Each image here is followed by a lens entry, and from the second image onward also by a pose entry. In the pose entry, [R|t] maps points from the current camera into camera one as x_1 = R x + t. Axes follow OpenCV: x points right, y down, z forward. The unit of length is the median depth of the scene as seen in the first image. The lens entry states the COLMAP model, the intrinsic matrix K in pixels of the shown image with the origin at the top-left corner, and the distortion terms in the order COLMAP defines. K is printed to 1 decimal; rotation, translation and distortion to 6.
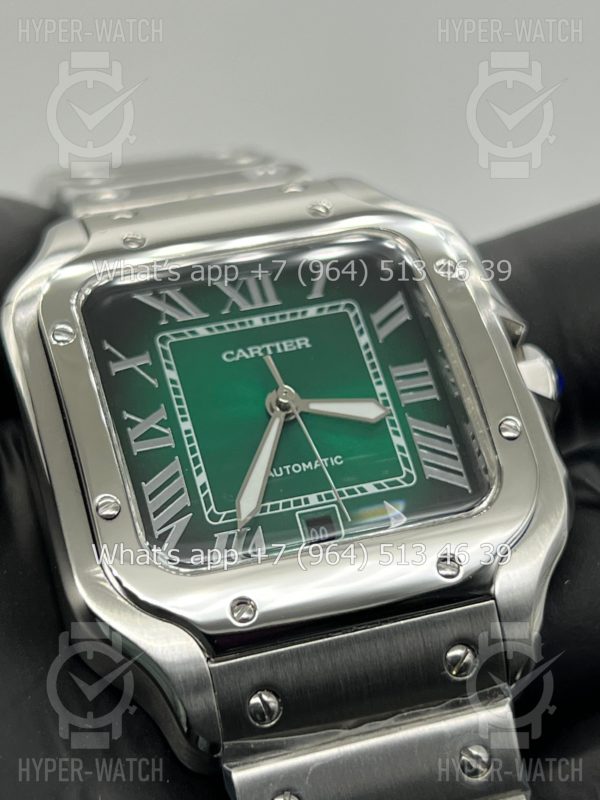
lens RADIAL K [[1898.4, 0, 292.2], [0, 1898.4, 395.1], [0, 0, 1]] dist [0.121471, 0.000000]
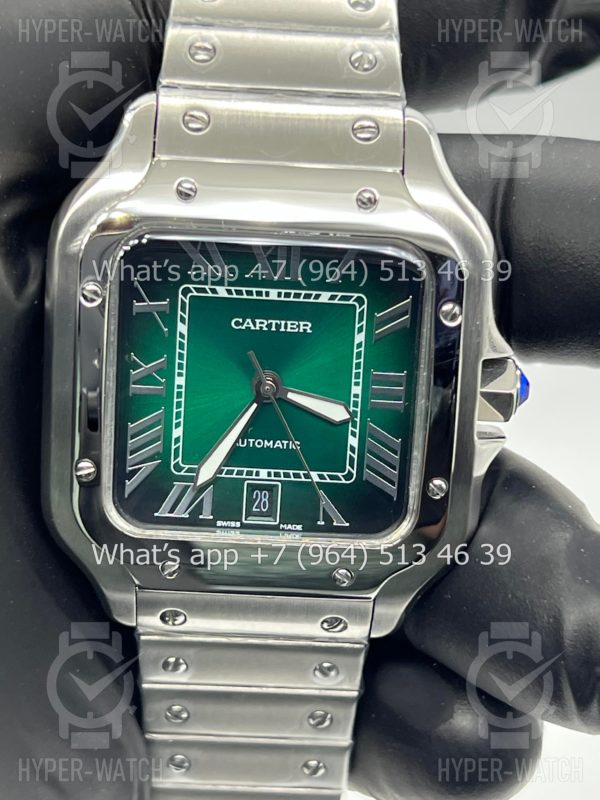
lens RADIAL K [[1784.6, 0, 300.0], [0, 1784.6, 405.2], [0, 0, 1]] dist [0.142265, 0.000000]
pose [[0.943592, 0.330847, -0.013215, 0.032772], [-0.245844, 0.726776, 0.641371, -0.690165], [0.221800, -0.601944, 0.767117, 0.168462]]
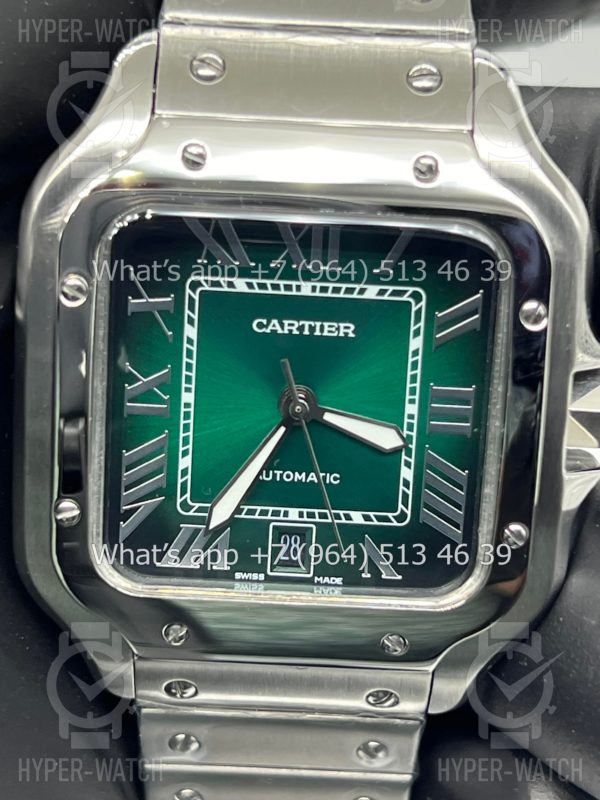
lens RADIAL K [[1898.4, 0, 294.1], [0, 1898.4, 409.2], [0, 0, 1]] dist [0.121471, 0.000000]
pose [[0.942726, 0.332560, -0.025897, 0.018126], [-0.229143, 0.702068, 0.674236, -0.608616], [0.242406, -0.629686, 0.738061, 0.331013]]
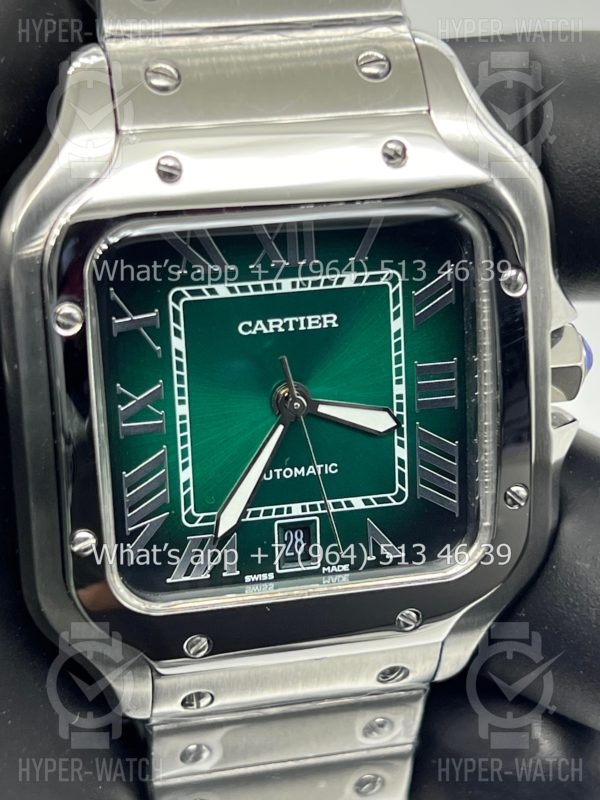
lens RADIAL K [[1898.4, 0, 300.9], [0, 1898.4, 404.4], [0, 0, 1]] dist [0.121471, 0.000000]
pose [[0.967133, 0.193822, 0.164583, -0.150970], [-0.254249, 0.728301, 0.636345, -0.579169], [0.003472, -0.657275, 0.753643, 0.313664]]
